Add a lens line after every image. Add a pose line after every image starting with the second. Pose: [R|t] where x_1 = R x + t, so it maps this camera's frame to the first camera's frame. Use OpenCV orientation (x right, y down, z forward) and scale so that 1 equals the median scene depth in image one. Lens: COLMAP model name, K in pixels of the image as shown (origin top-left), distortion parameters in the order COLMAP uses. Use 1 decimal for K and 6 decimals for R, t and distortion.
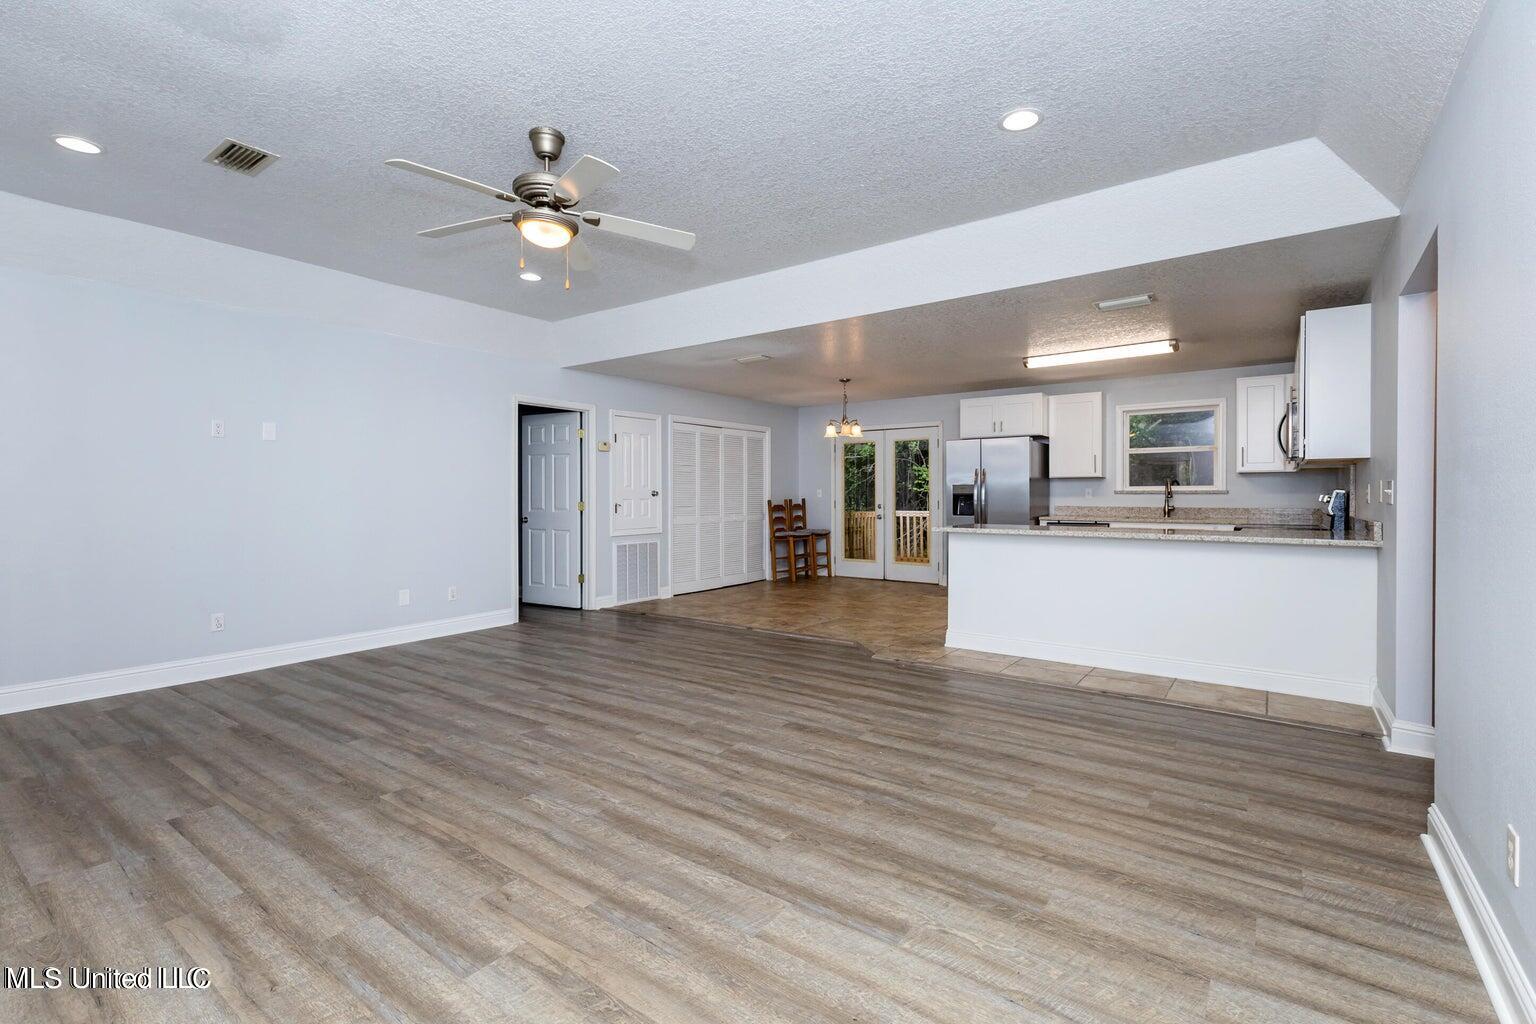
lens RADIAL K [[715.7, 0, 754.0], [0, 715.7, 499.5], [0, 0, 1]] dist [-0.001052, -0.000192]
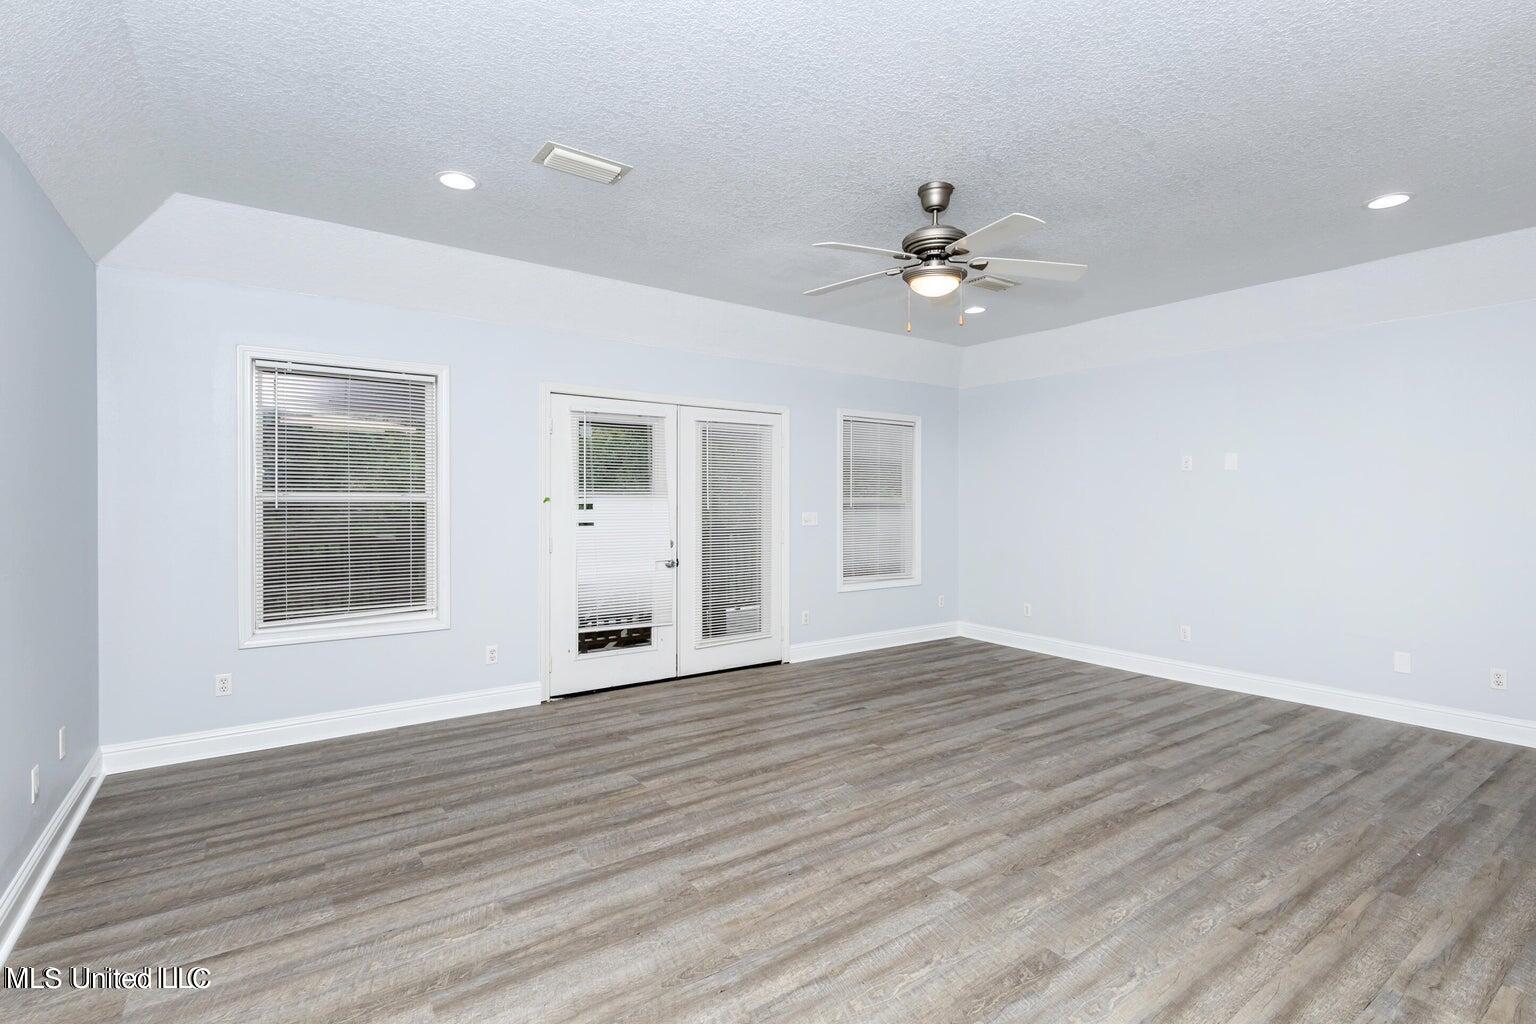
lens RADIAL K [[715.7, 0, 754.3], [0, 715.7, 512.3], [0, 0, 1]] dist [-0.001052, -0.000192]
pose [[-0.321097, 0.019602, -0.946843, 0.793462], [-0.008687, 0.999683, 0.023642, -0.047480], [0.947007, 0.015817, -0.320825, 1.187062]]
